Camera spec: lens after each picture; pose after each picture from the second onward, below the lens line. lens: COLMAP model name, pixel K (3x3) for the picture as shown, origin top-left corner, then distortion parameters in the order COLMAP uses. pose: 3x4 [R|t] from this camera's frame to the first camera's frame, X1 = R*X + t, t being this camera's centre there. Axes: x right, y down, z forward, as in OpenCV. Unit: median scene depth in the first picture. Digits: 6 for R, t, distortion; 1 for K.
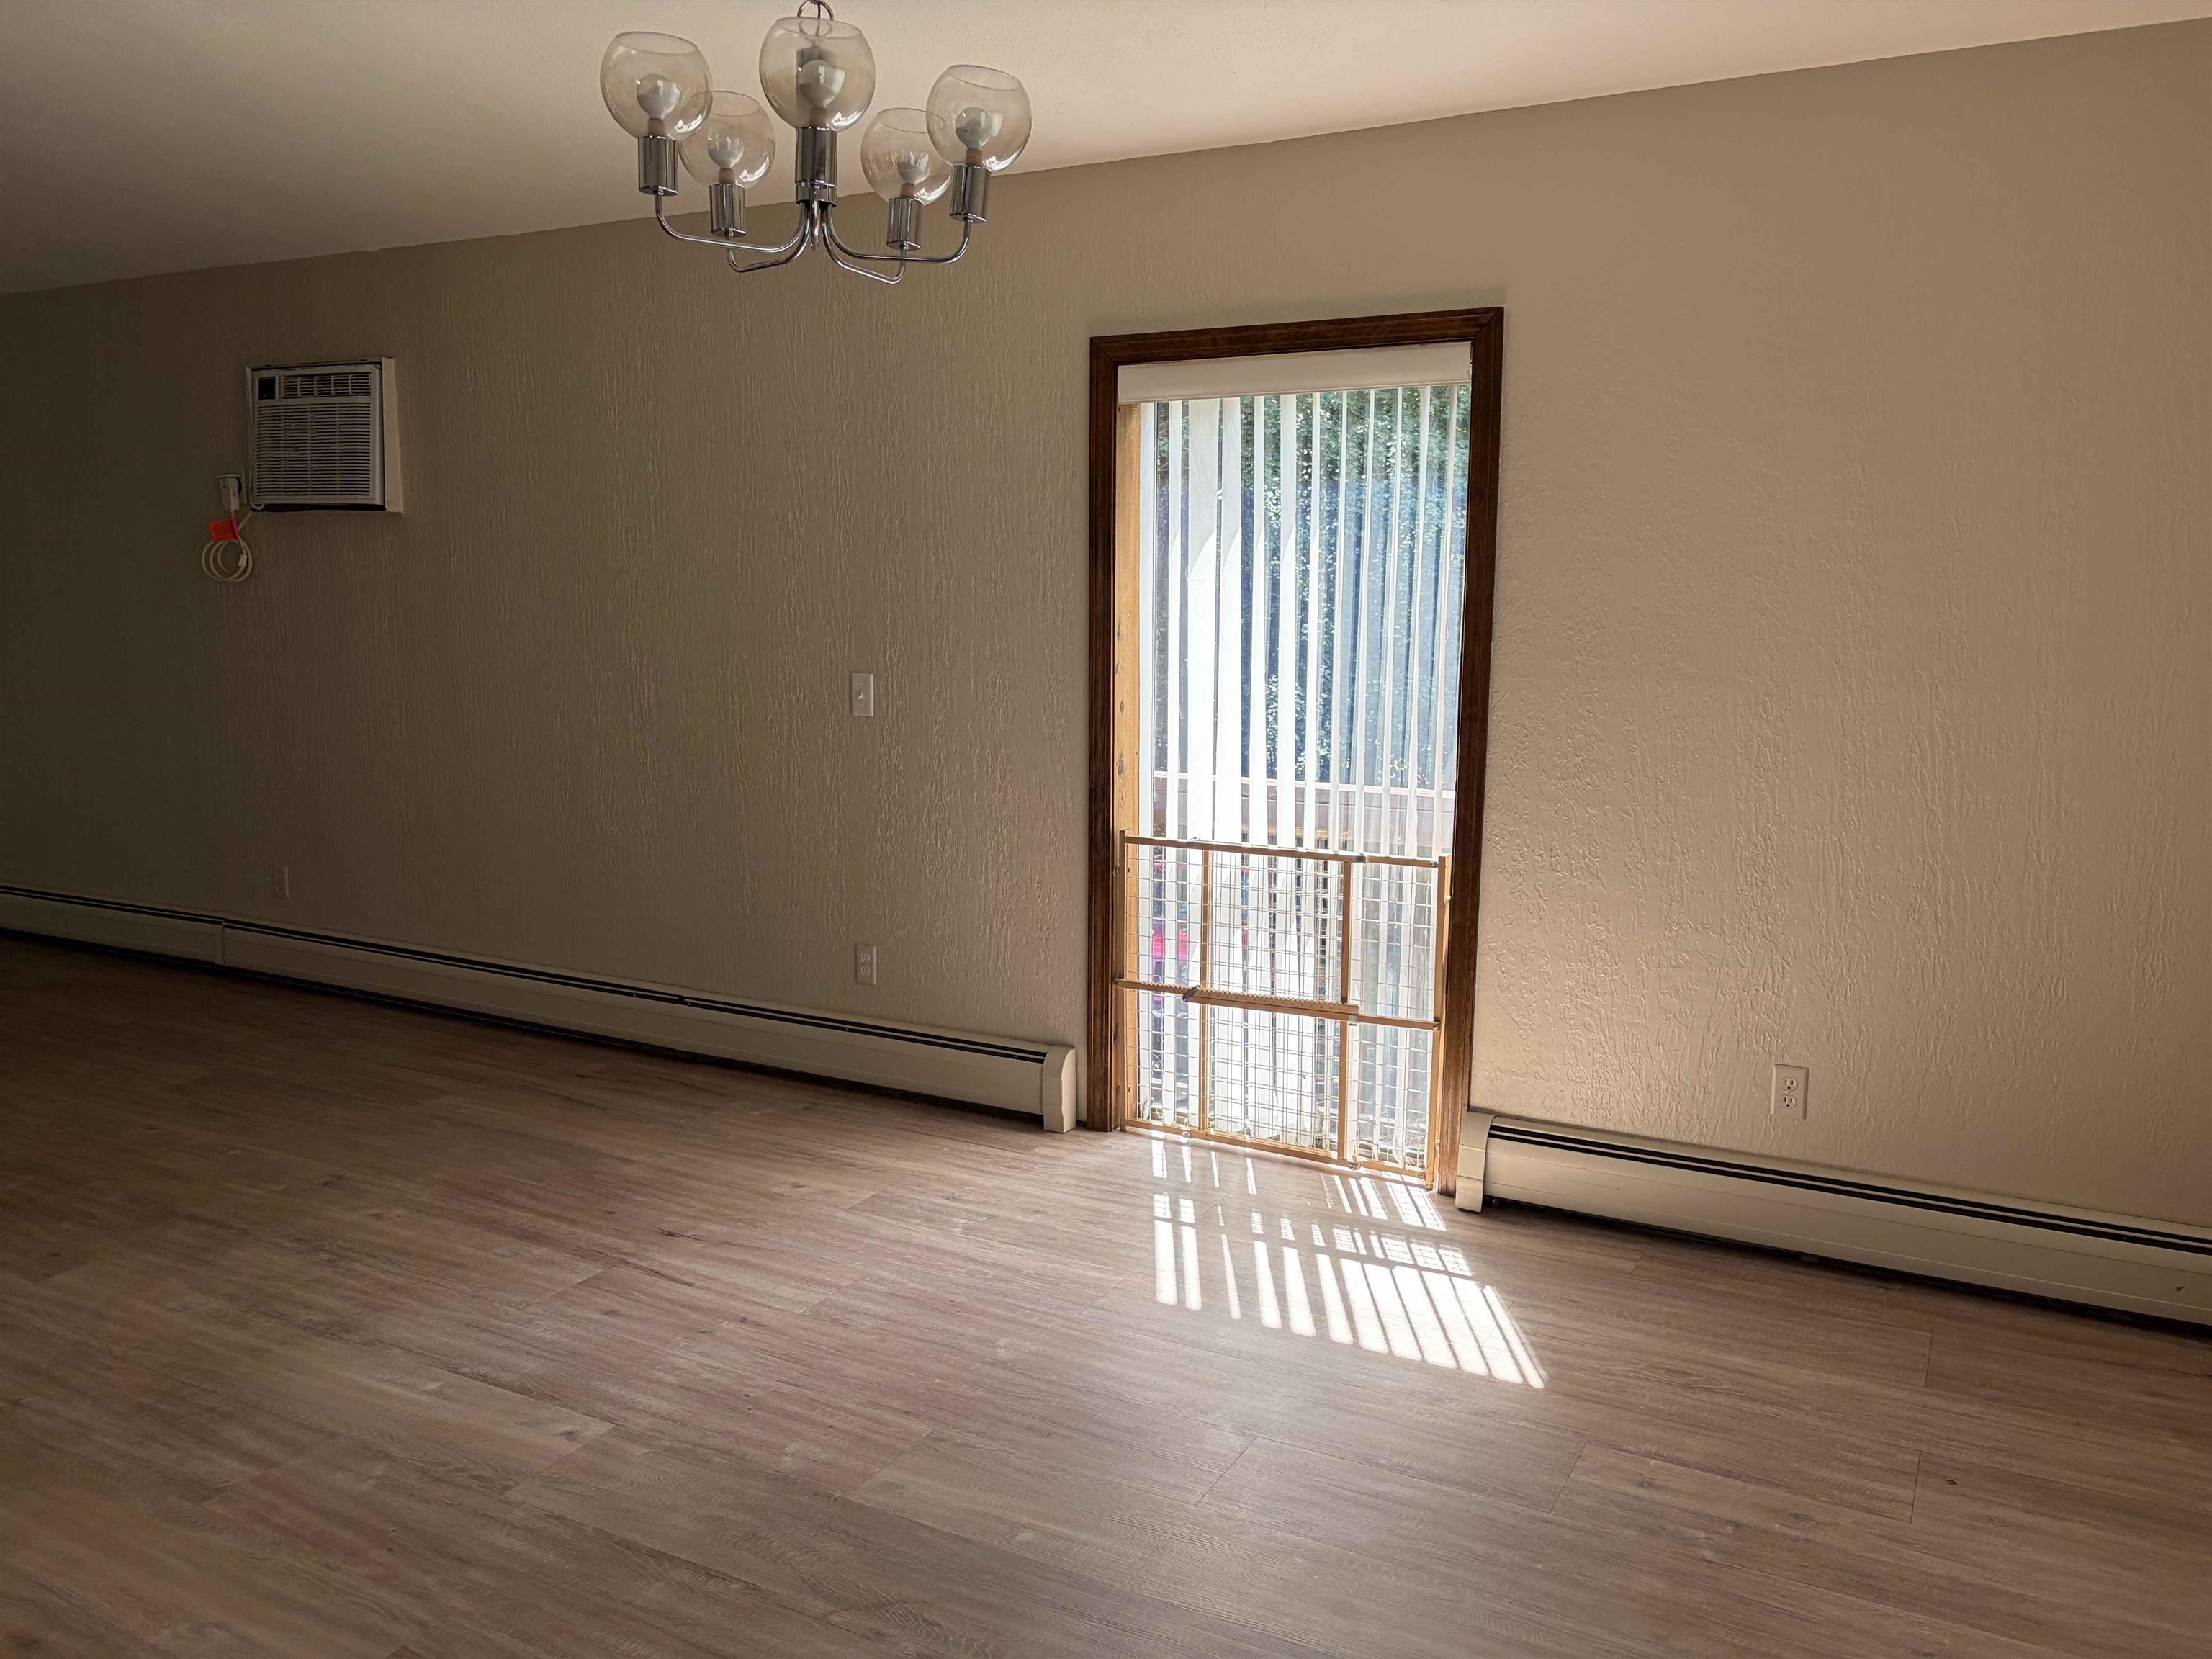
lens RADIAL K [[1652.1, 0, 1110.3], [0, 1652.1, 827.0], [0, 0, 1]] dist [0.003826, 0.000293]
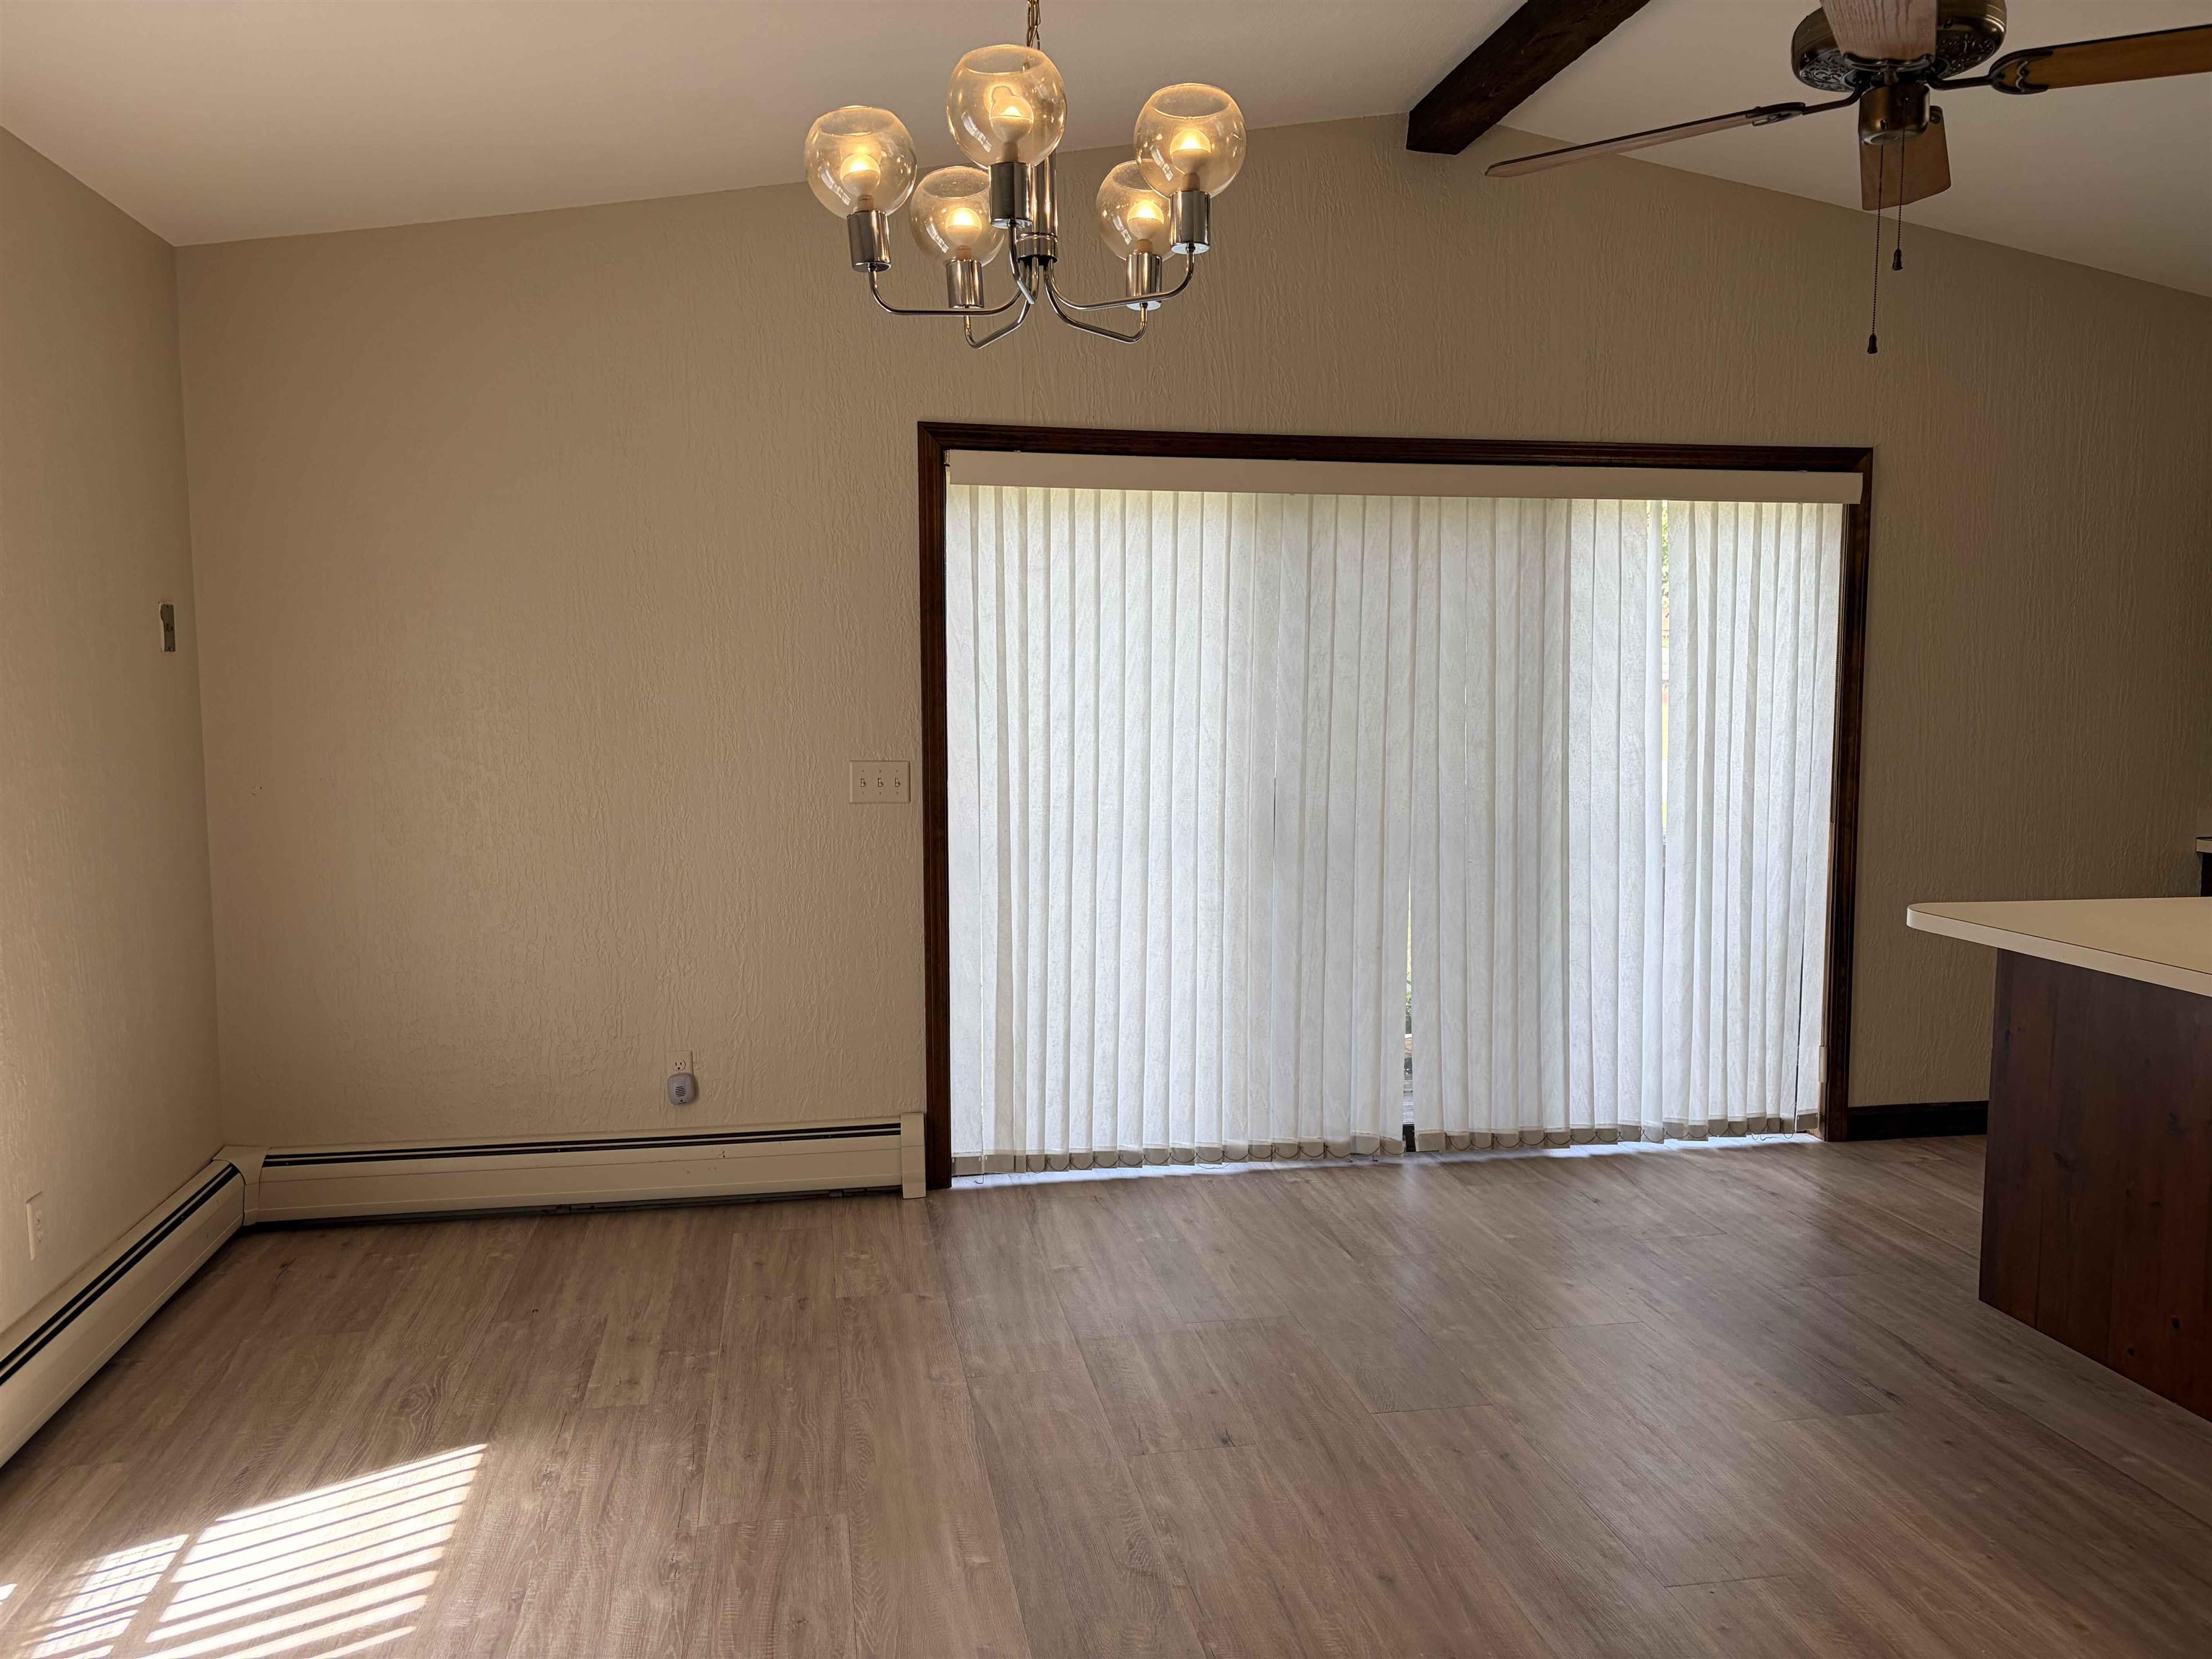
lens RADIAL K [[1652.1, 0, 1106.3], [0, 1652.1, 826.8], [0, 0, 1]] dist [0.003826, 0.000293]
pose [[-0.642308, -0.070271, 0.763218, -0.718636], [0.100855, 0.979380, 0.175051, -0.169960], [-0.759782, 0.189411, -0.621977, 1.233987]]
